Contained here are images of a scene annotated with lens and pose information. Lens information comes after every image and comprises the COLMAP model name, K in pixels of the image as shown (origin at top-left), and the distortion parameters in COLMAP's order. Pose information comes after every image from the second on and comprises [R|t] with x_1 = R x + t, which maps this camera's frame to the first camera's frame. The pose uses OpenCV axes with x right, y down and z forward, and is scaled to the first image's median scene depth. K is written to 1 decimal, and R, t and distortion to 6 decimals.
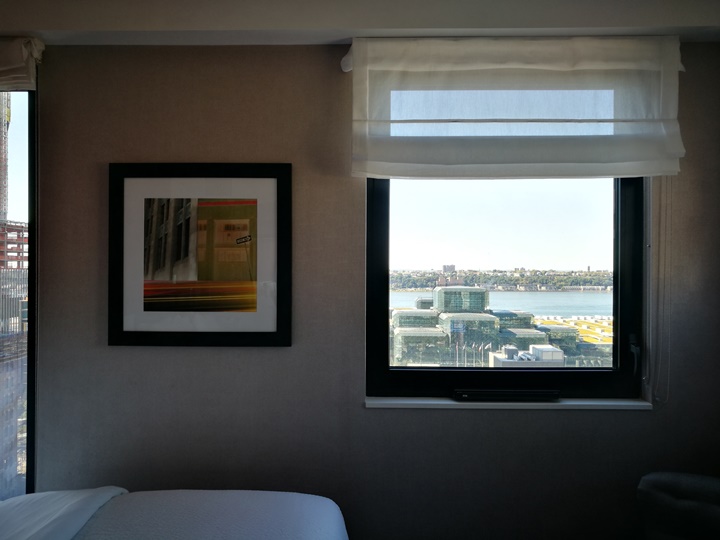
lens RADIAL K [[580.9, 0, 359.8], [0, 580.9, 274.5], [0, 0, 1]] dist [-0.002996, 0.005300]
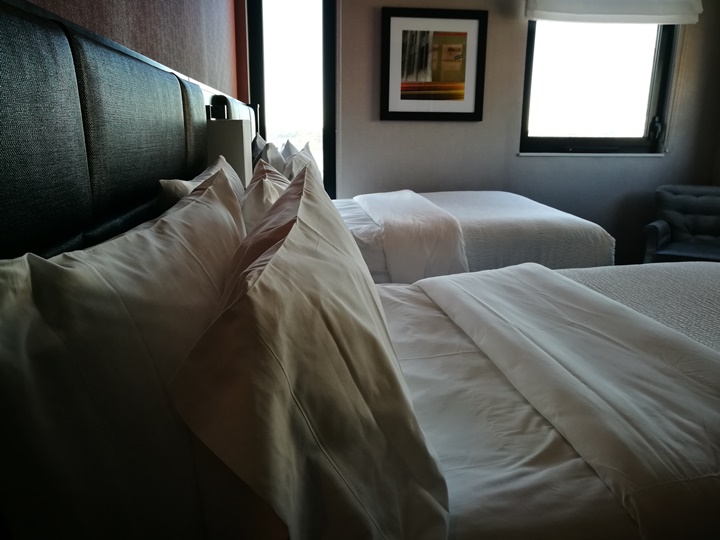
lens RADIAL K [[580.9, 0, 361.2], [0, 580.9, 267.5], [0, 0, 1]] dist [-0.002996, 0.005300]
pose [[0.991048, -0.027698, 0.130598, -0.729862], [-0.003564, 0.972404, 0.233277, 0.146717], [-0.133455, -0.231654, 0.963601, -0.772002]]
